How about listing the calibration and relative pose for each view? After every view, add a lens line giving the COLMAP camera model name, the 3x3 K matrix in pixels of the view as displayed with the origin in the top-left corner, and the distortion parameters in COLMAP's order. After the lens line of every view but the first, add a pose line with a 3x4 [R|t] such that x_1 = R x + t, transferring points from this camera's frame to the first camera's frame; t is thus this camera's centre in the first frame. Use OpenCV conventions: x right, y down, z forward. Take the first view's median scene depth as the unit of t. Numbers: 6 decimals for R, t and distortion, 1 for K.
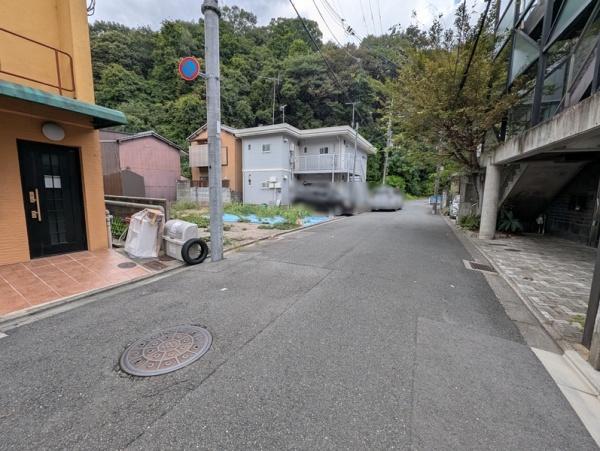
lens RADIAL K [[246.8, 0, 300.6], [0, 246.8, 225.5], [0, 0, 1]] dist [0.004272, -0.002822]
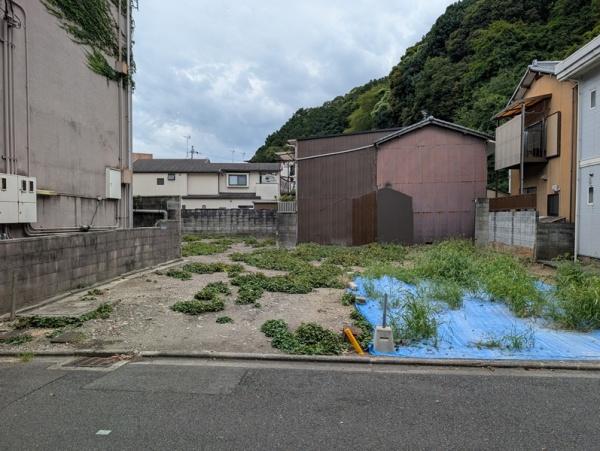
lens RADIAL K [[429.3, 0, 300.1], [0, 429.3, 227.4], [0, 0, 1]] dist [0.027561, -0.025241]
pose [[0.367147, 0.009489, -0.930114, 0.223601], [-0.116404, 0.992556, -0.035823, -0.058842], [0.922851, 0.121421, 0.365519, 0.399961]]
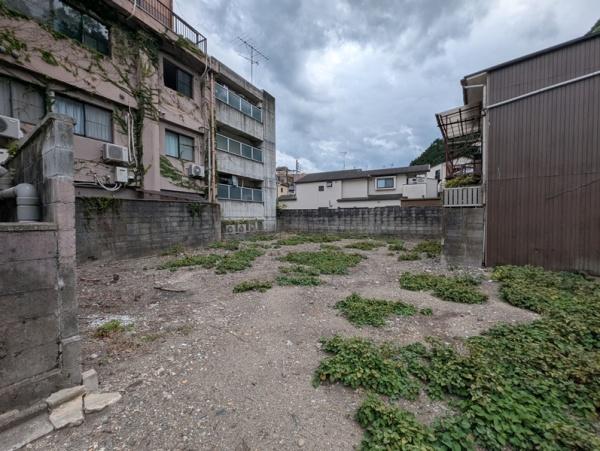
lens RADIAL K [[246.8, 0, 300.6], [0, 246.8, 225.5], [0, 0, 1]] dist [0.004272, -0.002822]
pose [[-0.113510, 0.019203, -0.993351, -0.418533], [-0.125972, 0.991466, 0.033561, -0.085758], [0.985518, 0.128944, -0.110122, 0.572775]]
